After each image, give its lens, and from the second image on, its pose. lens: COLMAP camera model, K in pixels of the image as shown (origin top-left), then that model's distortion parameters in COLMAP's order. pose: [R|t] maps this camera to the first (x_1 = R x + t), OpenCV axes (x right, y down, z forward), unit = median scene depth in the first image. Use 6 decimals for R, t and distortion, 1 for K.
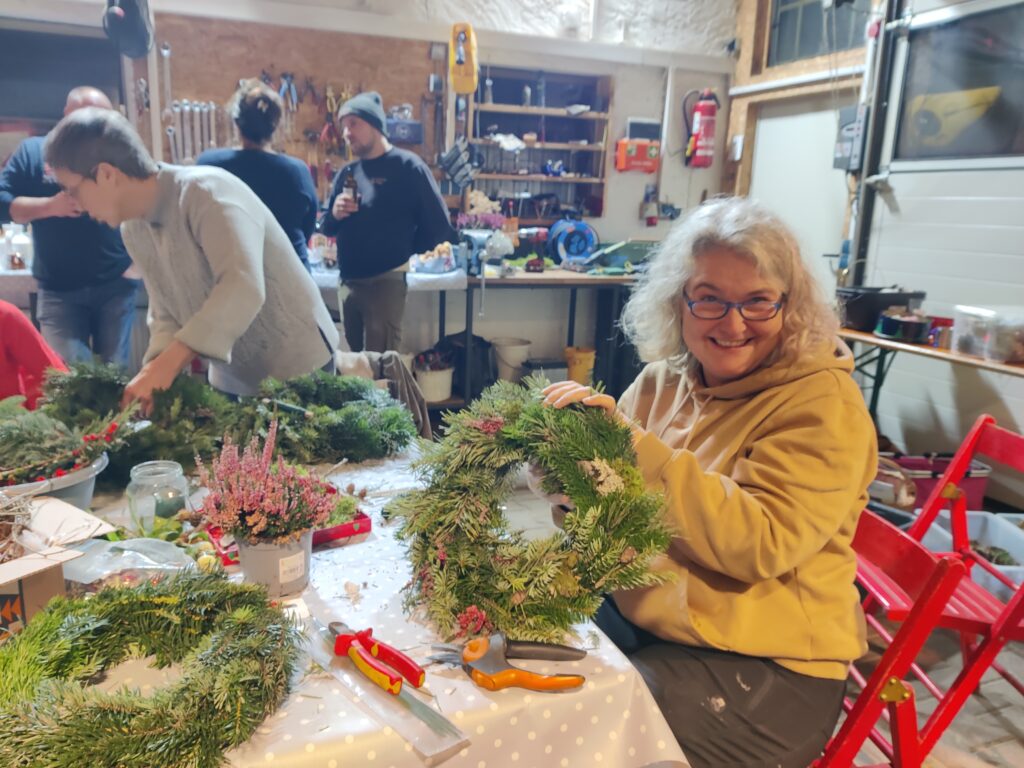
lens RADIAL K [[791.3, 0, 512.0], [0, 791.3, 384.0], [0, 0, 1]] dist [-0.036905, -0.003114]
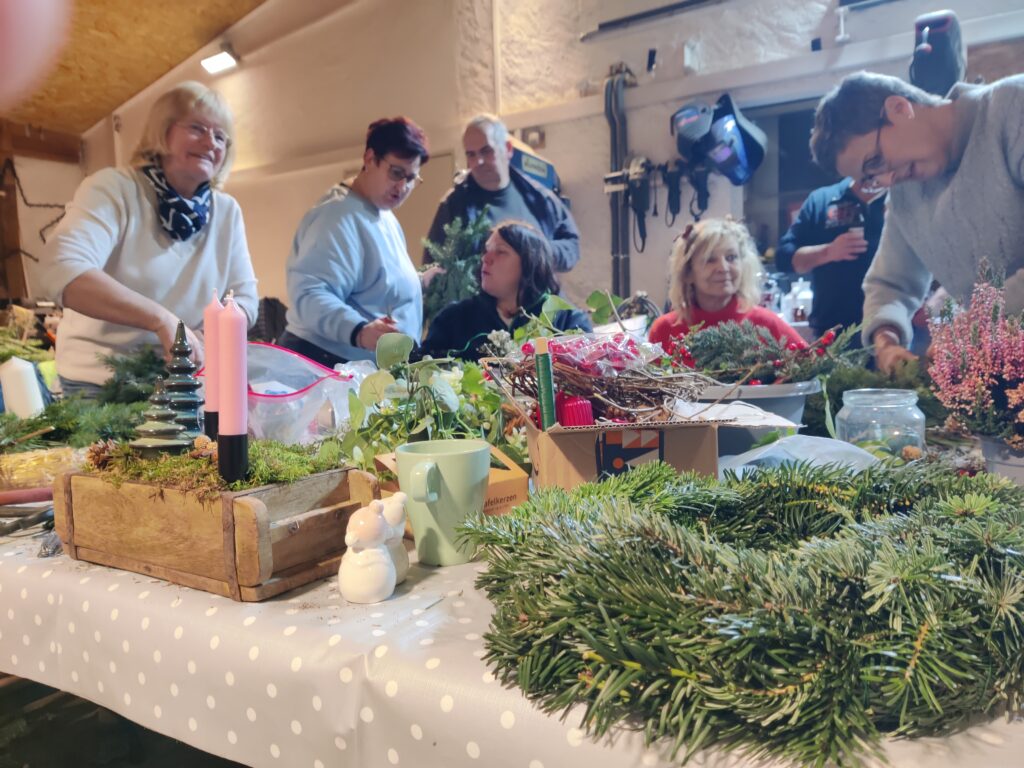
lens RADIAL K [[779.8, 0, 512.0], [0, 779.8, 384.0], [0, 0, 1]] dist [-0.006325, -0.000458]
pose [[0.592436, 0.010824, -0.805545, -0.031199], [-0.129811, 0.988126, -0.082191, 0.073708], [0.795091, 0.153262, 0.586806, 0.120144]]
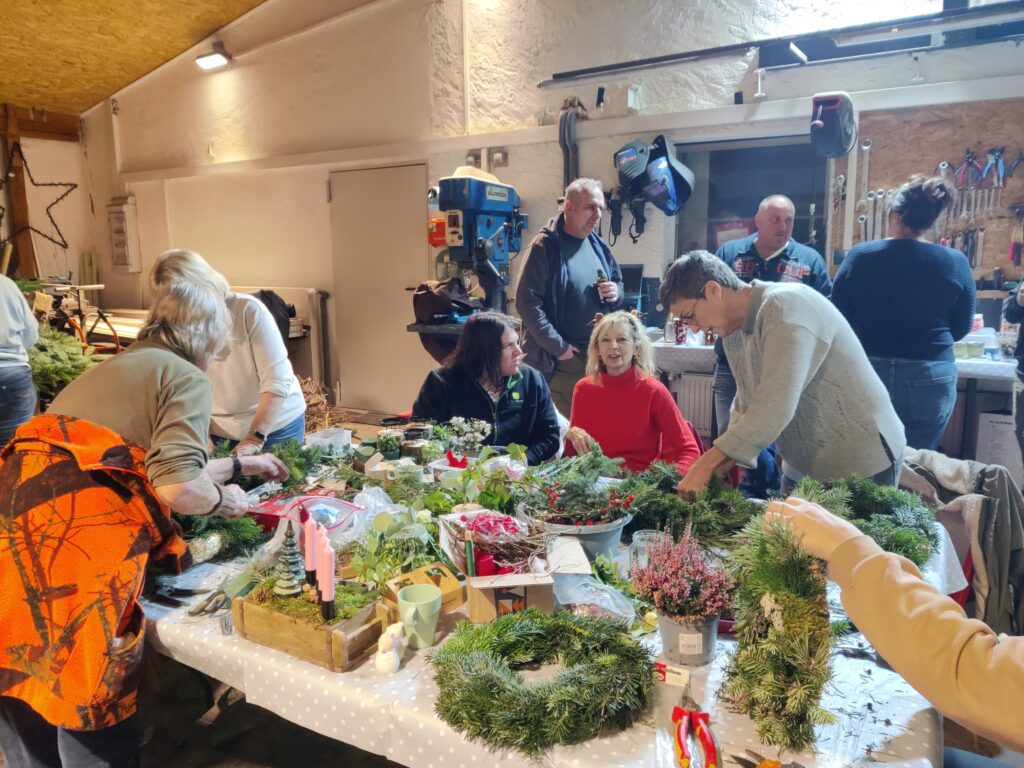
lens RADIAL K [[749.7, 0, 496.2], [0, 749.7, 382.2], [0, 0, 1]] dist [-0.000373, -0.002488]
pose [[0.606040, 0.085201, -0.790858, 0.134547], [-0.141414, 0.989949, -0.001717, -0.040219], [0.782763, 0.112879, 0.611997, -0.002857]]
